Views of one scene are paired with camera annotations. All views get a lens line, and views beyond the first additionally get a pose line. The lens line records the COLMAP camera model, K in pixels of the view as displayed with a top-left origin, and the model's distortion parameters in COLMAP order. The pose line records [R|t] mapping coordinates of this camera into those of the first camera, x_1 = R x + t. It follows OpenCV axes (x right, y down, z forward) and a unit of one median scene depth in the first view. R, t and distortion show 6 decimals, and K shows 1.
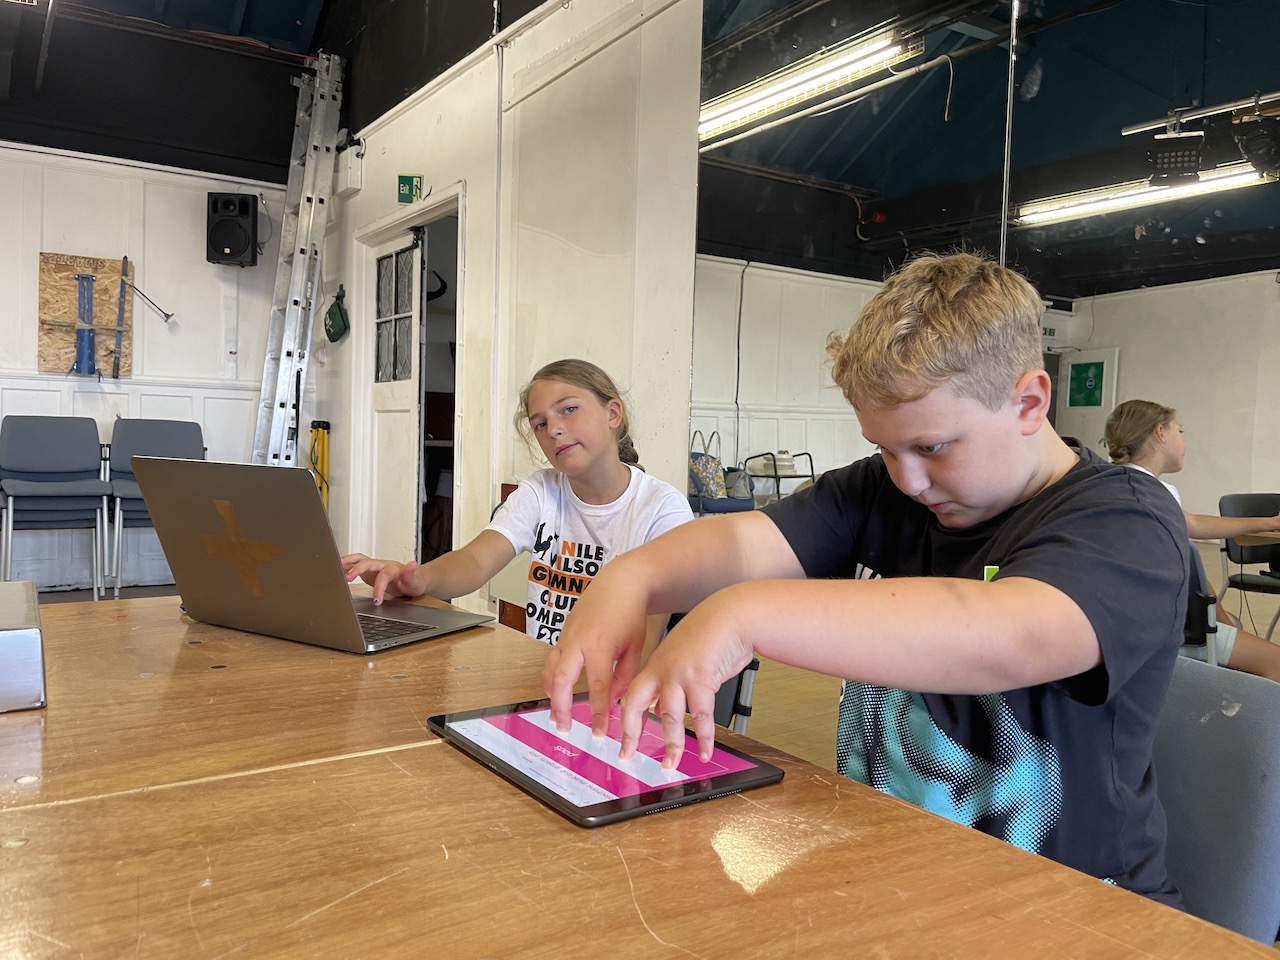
lens RADIAL K [[975.1, 0, 628.5], [0, 975.1, 470.4], [0, 0, 1]] dist [0.078582, -0.109017]
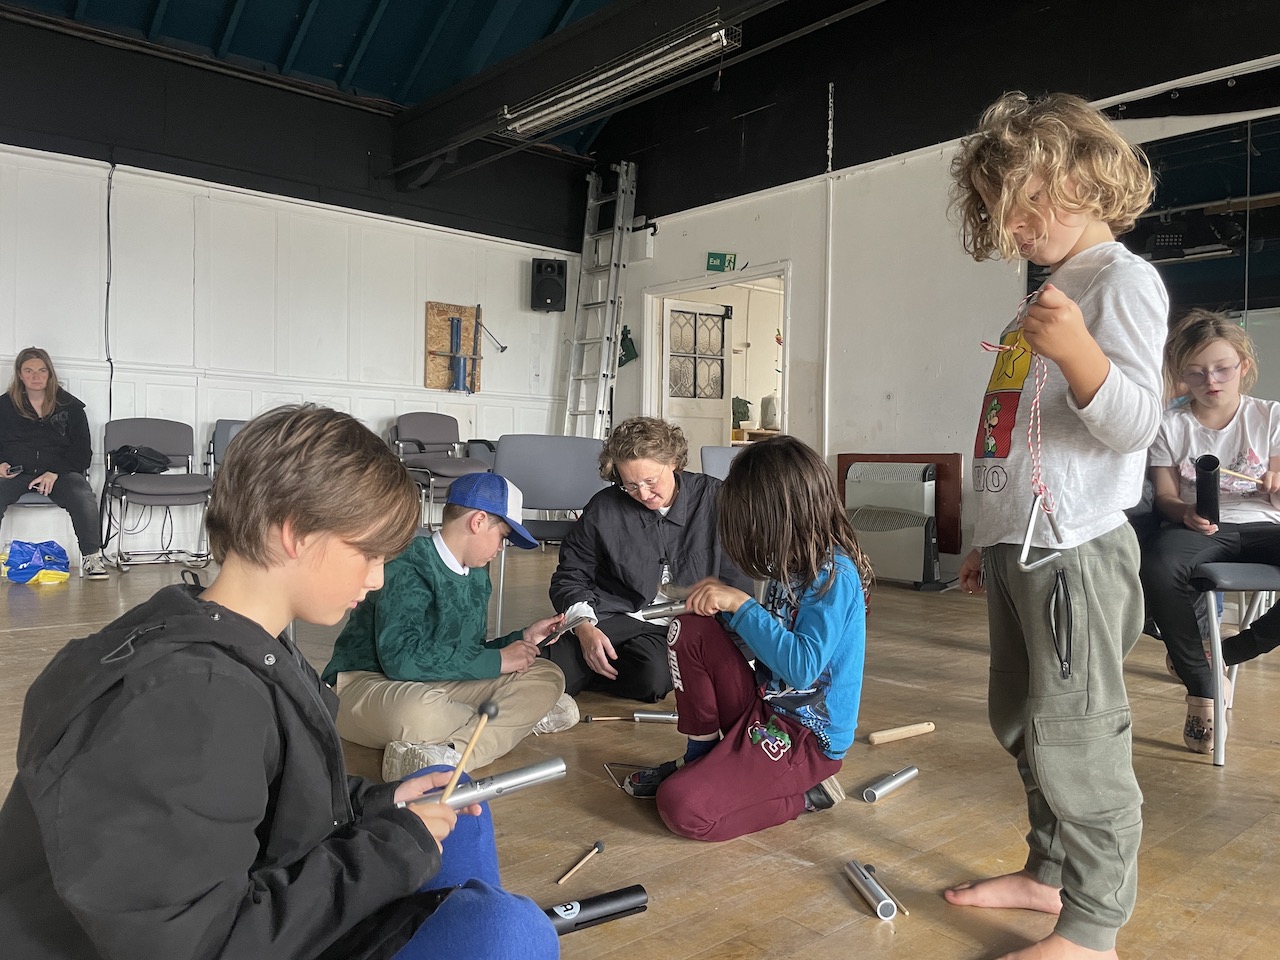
lens RADIAL K [[975.1, 0, 650.0], [0, 975.1, 489.8], [0, 0, 1]] dist [0.078582, -0.109017]
pose [[0.990454, -0.016673, 0.136832, -0.470933], [0.018558, 0.999749, -0.012514, 0.062909], [-0.136589, 0.014934, 0.990515, -0.381761]]
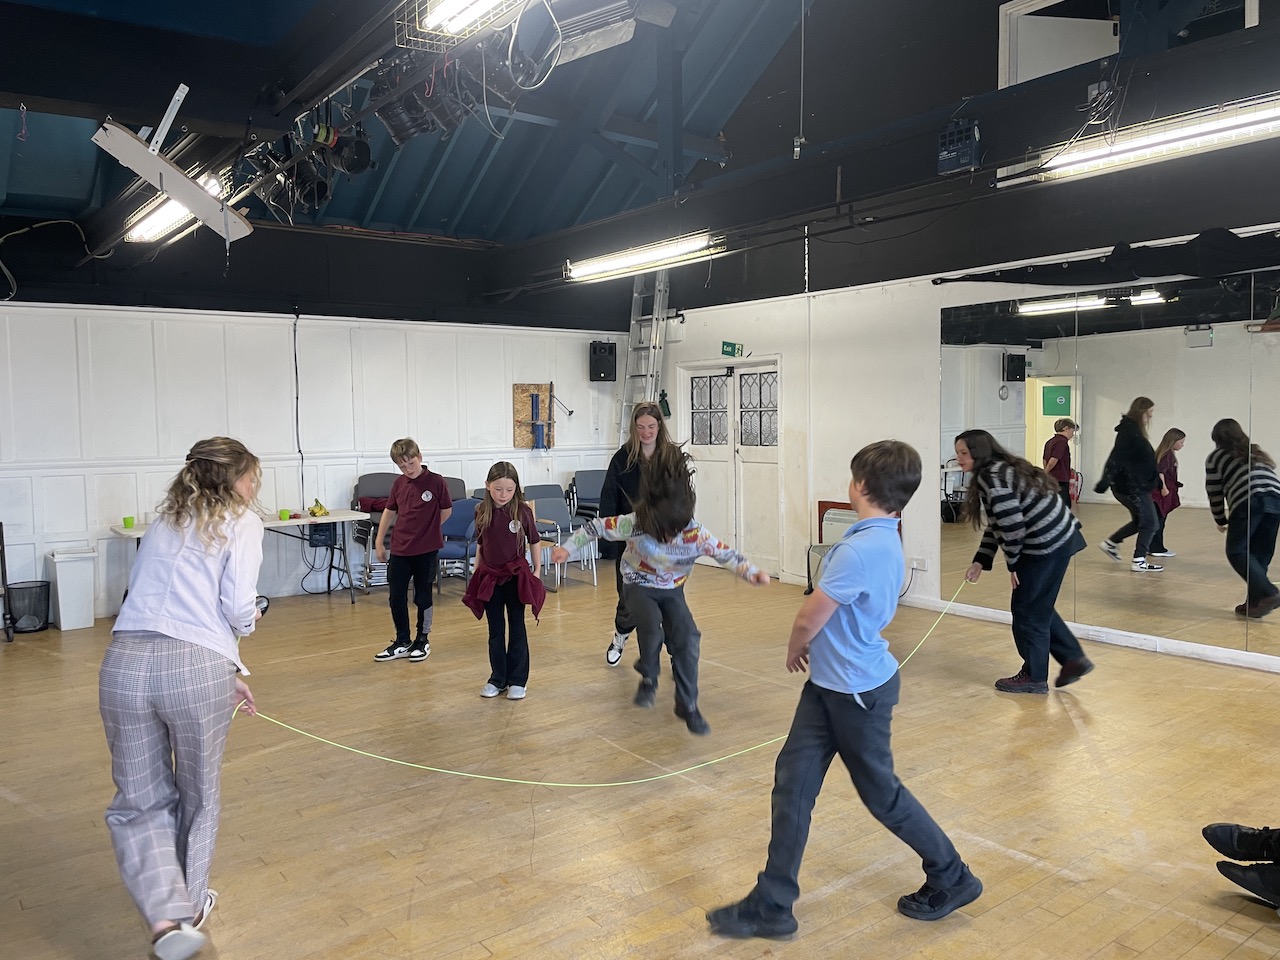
lens RADIAL K [[975.1, 0, 642.2], [0, 975.1, 475.8], [0, 0, 1]] dist [0.078582, -0.109017]
pose [[0.996924, -0.050214, 0.060181, -0.466578], [0.048777, 0.998494, 0.025112, -0.082136], [-0.061351, -0.022099, 0.997872, -0.814500]]
